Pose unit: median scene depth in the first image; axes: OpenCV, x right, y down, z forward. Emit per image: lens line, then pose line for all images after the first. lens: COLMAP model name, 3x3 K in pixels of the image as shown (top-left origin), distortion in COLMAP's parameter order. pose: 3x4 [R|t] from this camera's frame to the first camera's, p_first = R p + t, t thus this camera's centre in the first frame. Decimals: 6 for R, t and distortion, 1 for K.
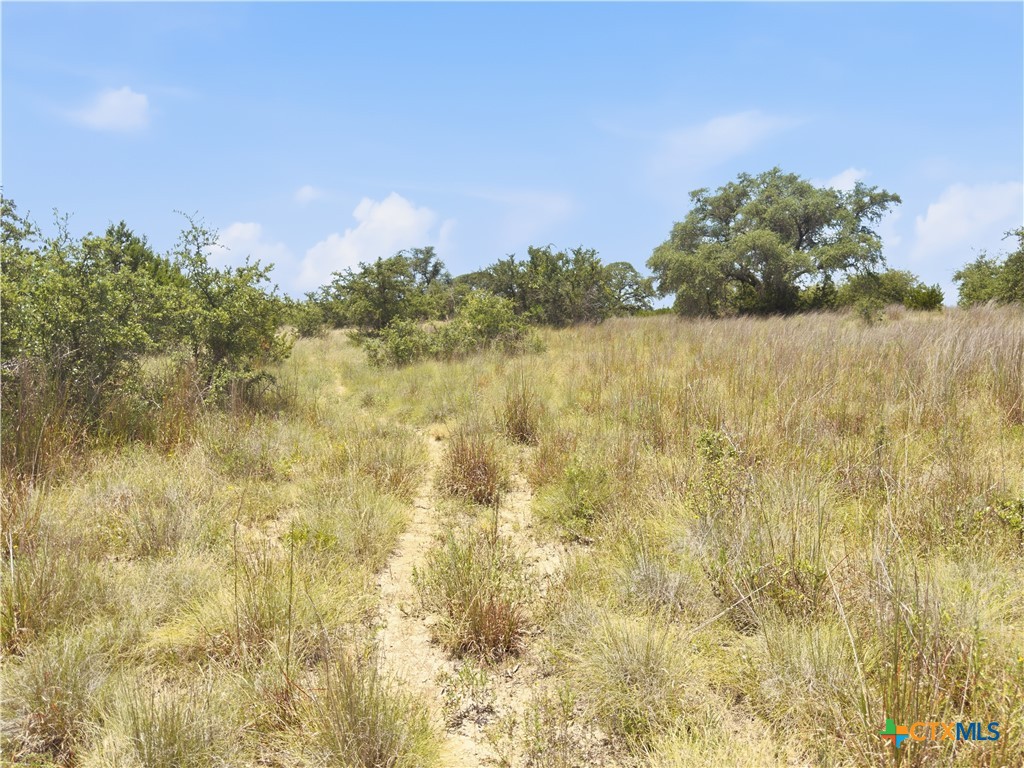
lens RADIAL K [[713.0, 0, 512.9], [0, 713.0, 386.8], [0, 0, 1]] dist [0.009129, -0.001668]
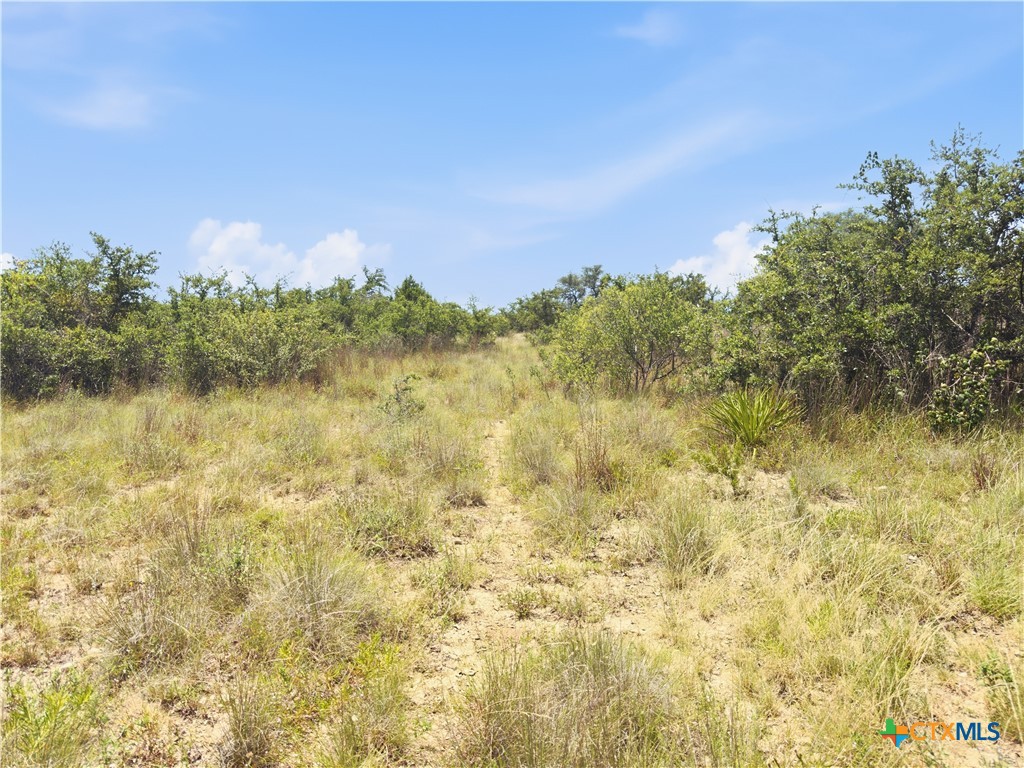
lens RADIAL K [[713.0, 0, 511.6], [0, 713.0, 382.9], [0, 0, 1]] dist [0.009129, -0.001668]
pose [[0.967427, 0.013871, -0.252771, 0.107386], [-0.017978, 0.999741, -0.013946, 0.041589], [0.252513, 0.018036, 0.967426, -0.409792]]
